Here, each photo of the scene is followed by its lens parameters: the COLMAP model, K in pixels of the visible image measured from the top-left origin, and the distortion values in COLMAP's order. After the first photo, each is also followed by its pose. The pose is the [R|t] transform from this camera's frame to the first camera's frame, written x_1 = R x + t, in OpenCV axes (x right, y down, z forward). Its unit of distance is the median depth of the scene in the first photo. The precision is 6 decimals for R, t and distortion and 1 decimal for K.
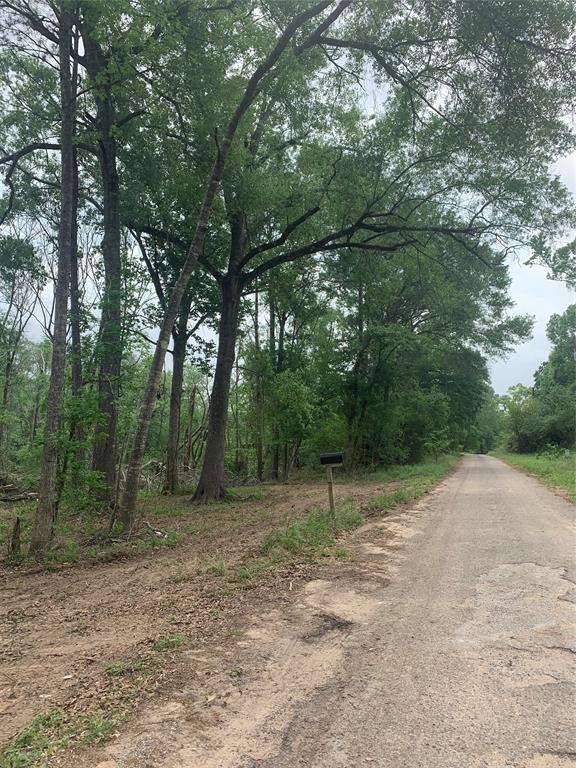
lens RADIAL K [[584.7, 0, 290.3], [0, 584.7, 380.7], [0, 0, 1]] dist [0.087415, -0.179192]
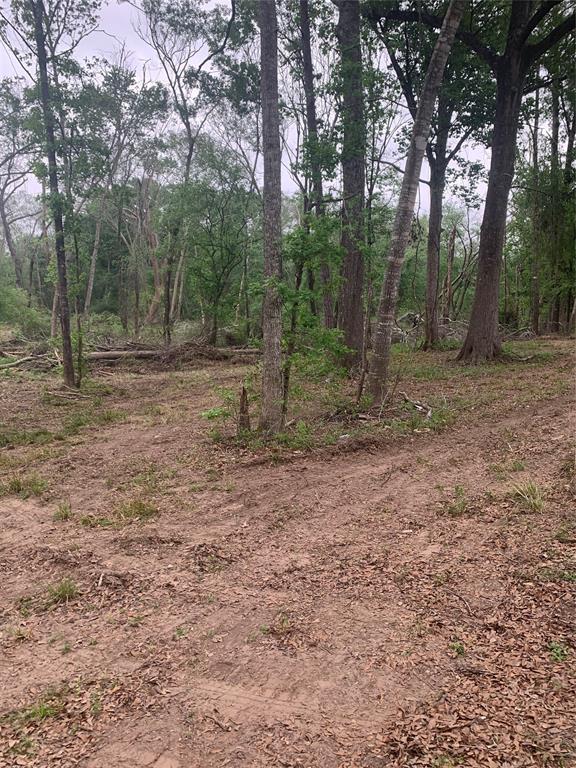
lens RADIAL K [[584.7, 0, 290.3], [0, 584.7, 380.7], [0, 0, 1]] dist [0.087415, -0.179192]
pose [[0.910081, 0.028650, -0.413439, -0.027397], [0.075003, 0.969748, 0.232299, 0.015704], [0.407587, -0.242420, 0.880401, 0.119430]]
